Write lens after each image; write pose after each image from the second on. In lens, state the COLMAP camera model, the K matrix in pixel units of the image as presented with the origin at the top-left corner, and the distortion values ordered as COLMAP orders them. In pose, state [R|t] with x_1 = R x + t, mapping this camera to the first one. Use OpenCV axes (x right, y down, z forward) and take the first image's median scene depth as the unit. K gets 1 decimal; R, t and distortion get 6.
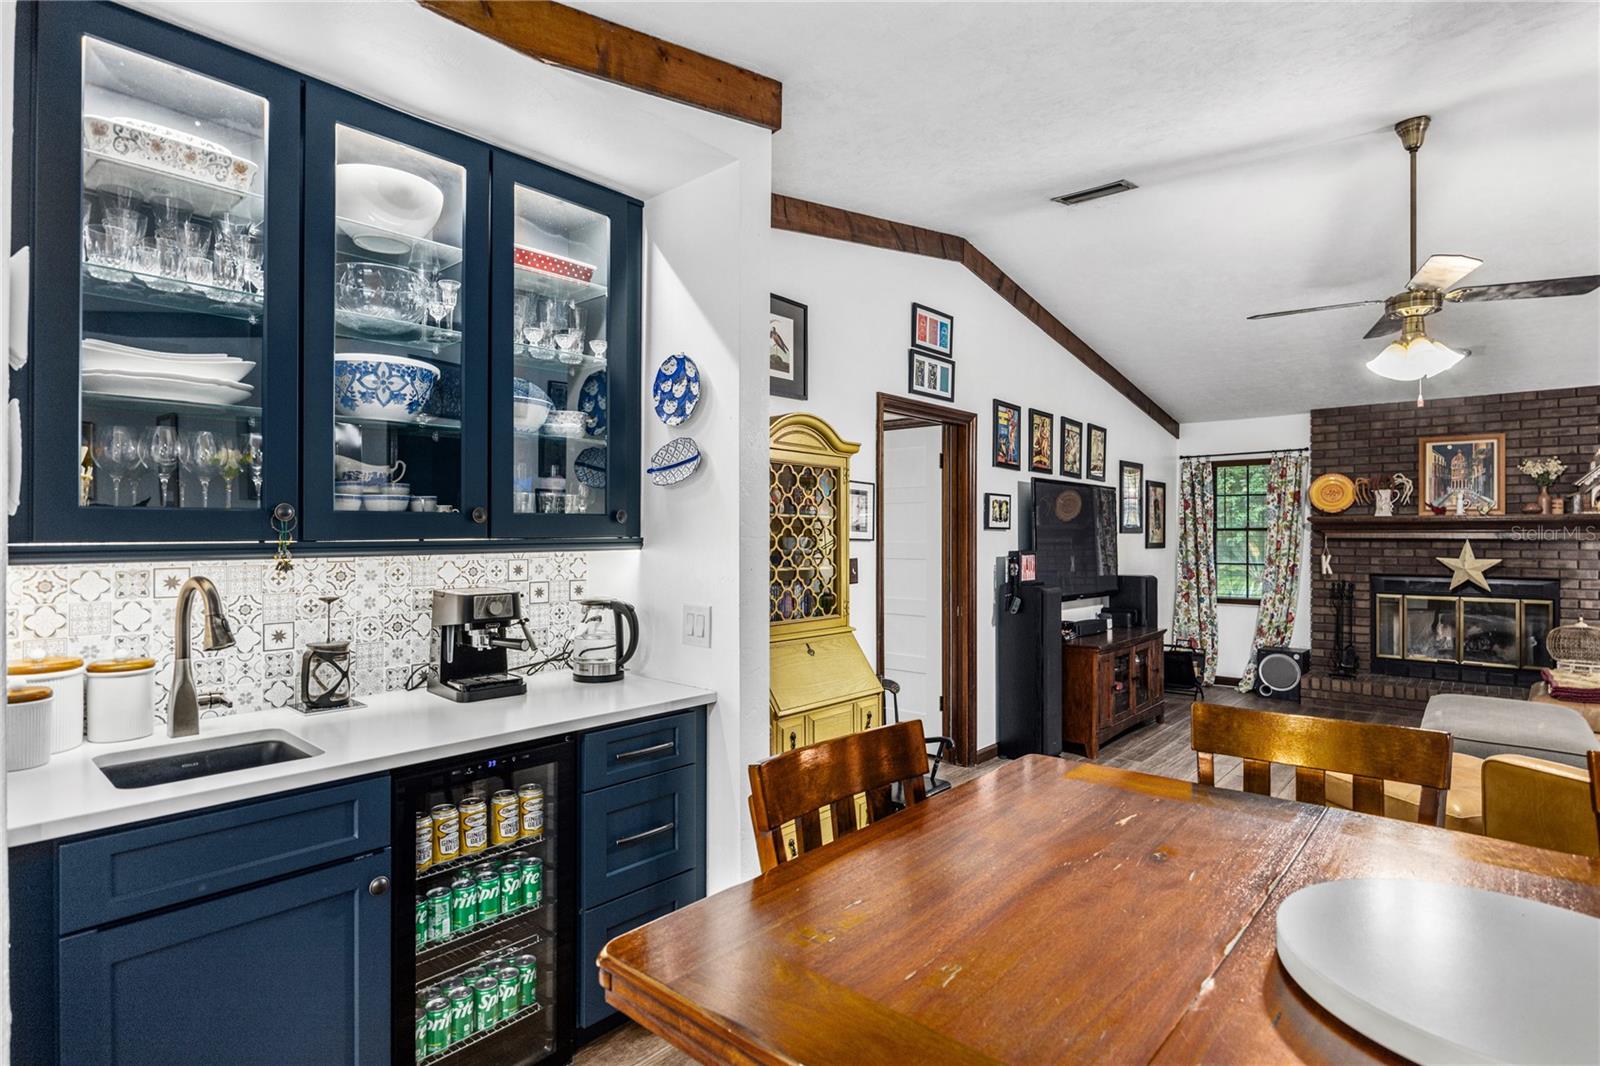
lens RADIAL K [[803.9, 0, 794.1], [0, 803.9, 528.5], [0, 0, 1]] dist [-0.007046, 0.000151]
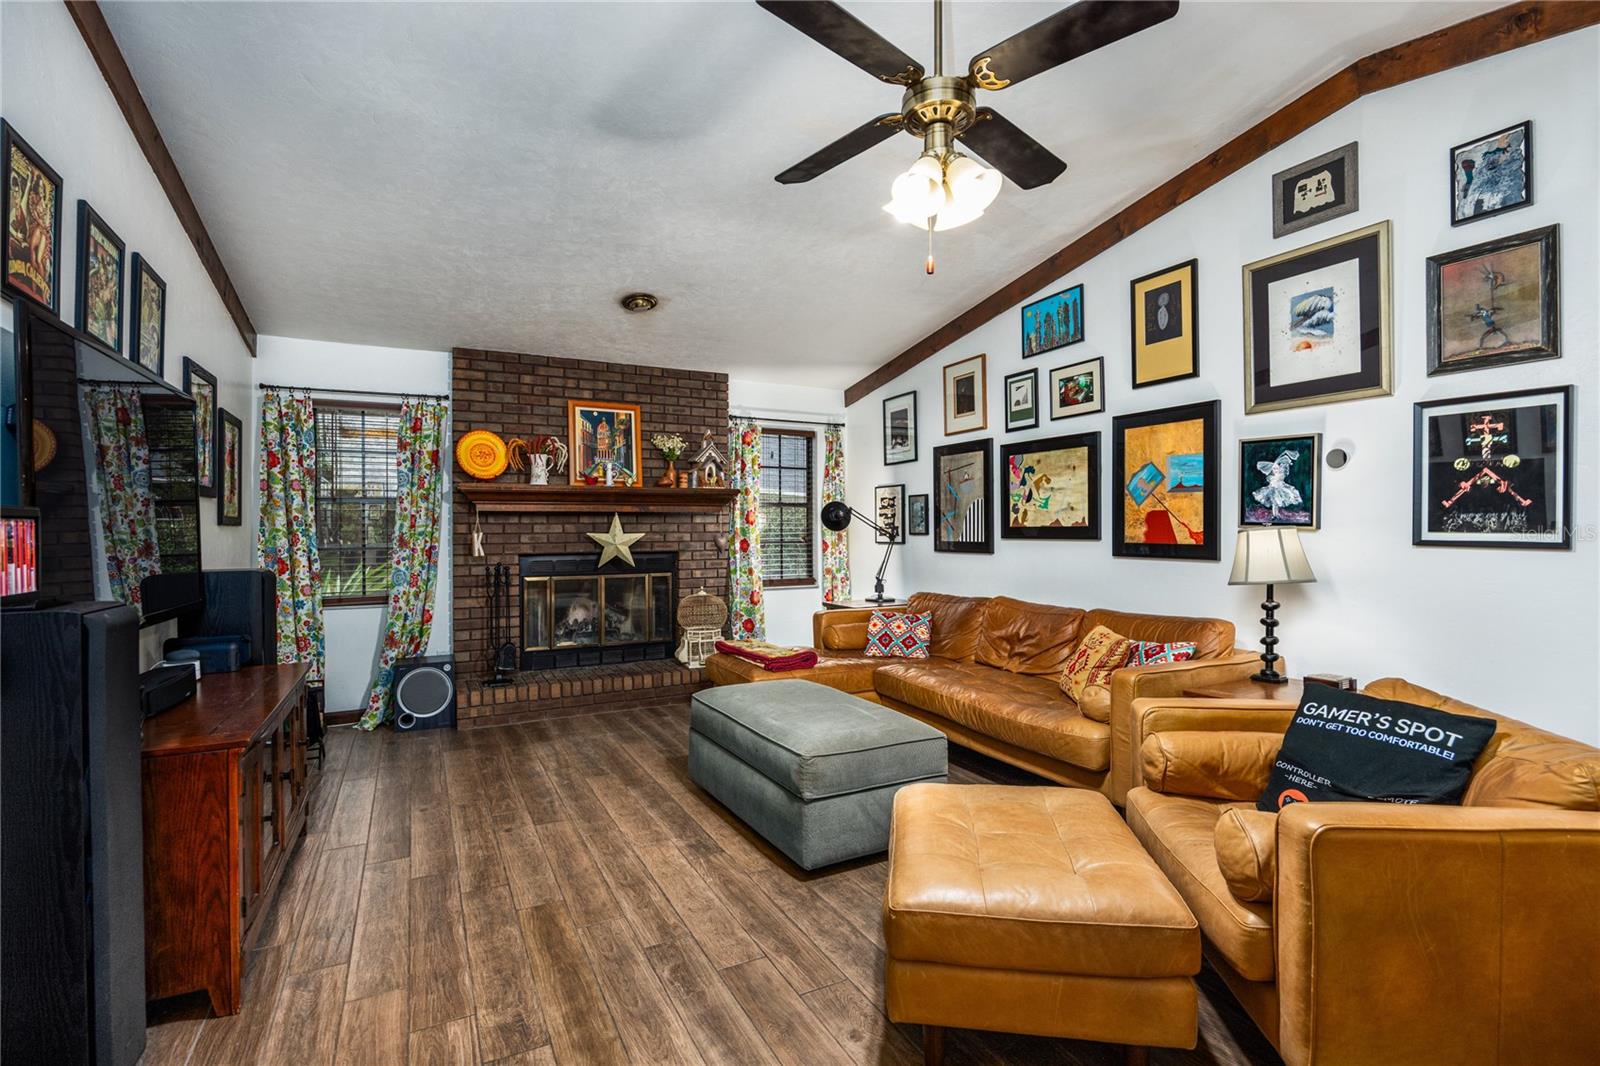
lens RADIAL K [[742.9, 0, 794.5], [0, 742.9, 531.0], [0, 0, 1]] dist [-0.006392, 0.000263]
pose [[0.356391, -0.003107, 0.934332, 0.113288], [-0.000960, 0.999993, 0.003692, 0.035555], [-0.934336, -0.002213, 0.356385, 0.553570]]
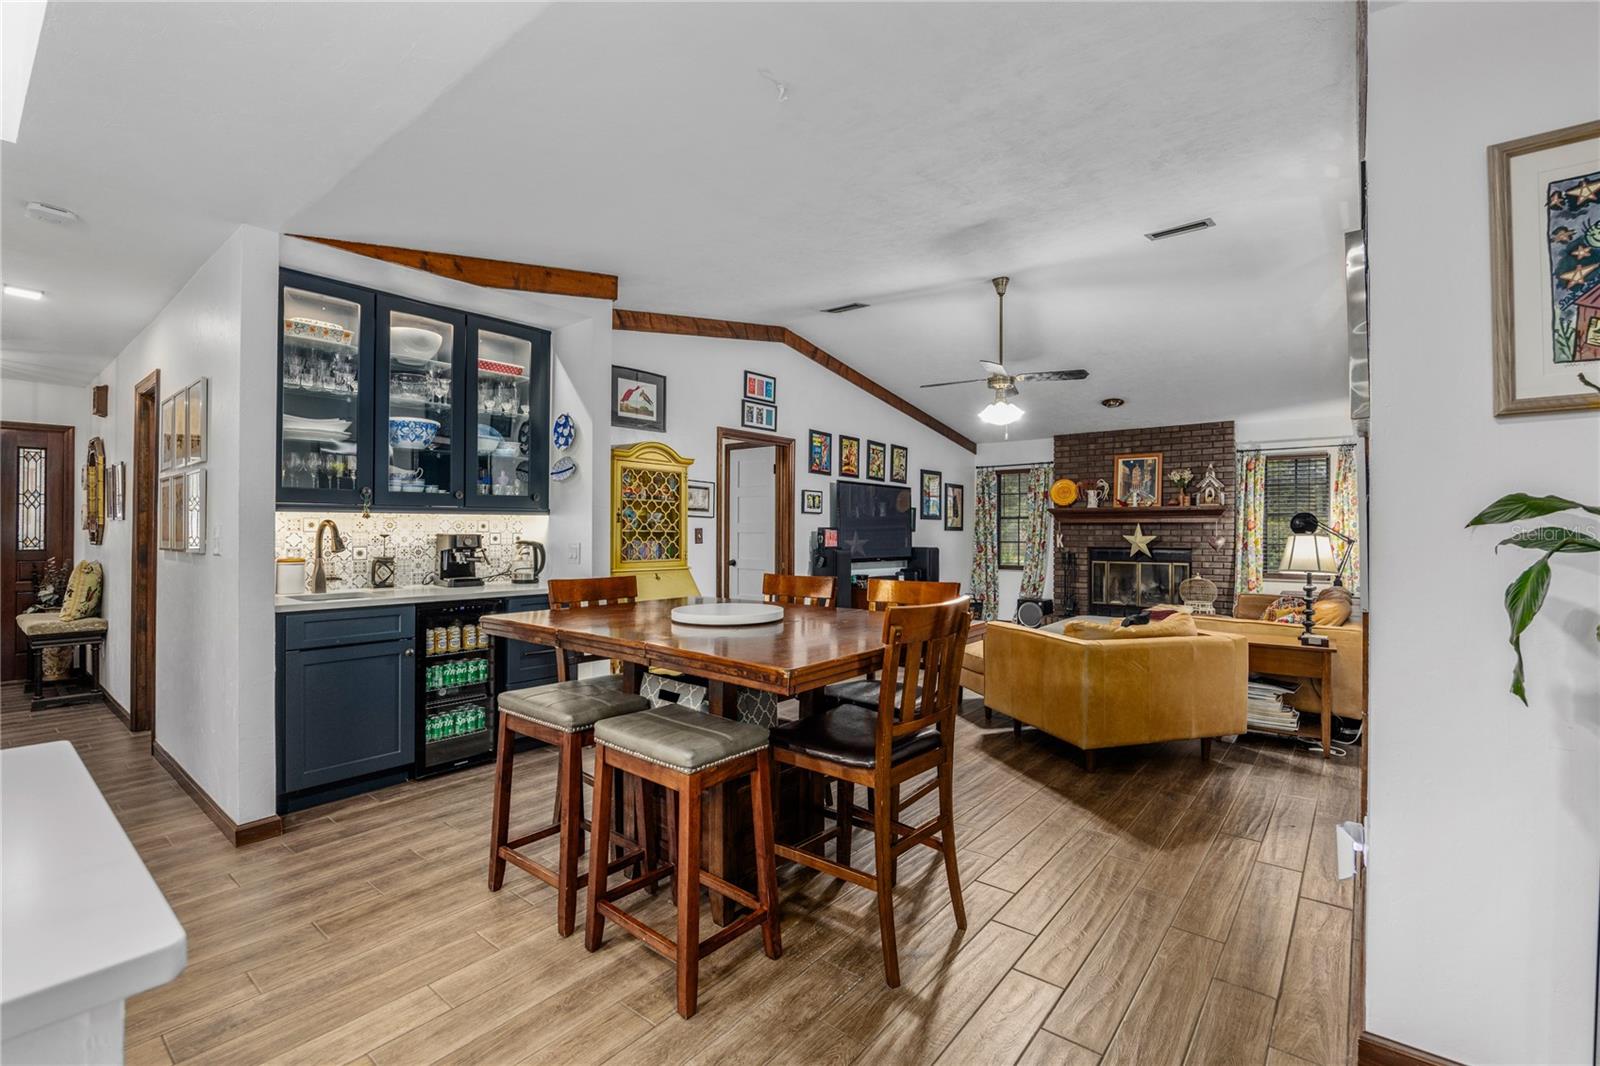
lens RADIAL K [[710.7, 0, 796.9], [0, 710.7, 527.0], [0, 0, 1]] dist [-0.013765, 0.000222]
pose [[0.999489, 0.003219, 0.031787, 0.174836], [-0.003189, 0.999994, -0.000981, 0.027463], [-0.031790, 0.000879, 0.999494, -0.353635]]
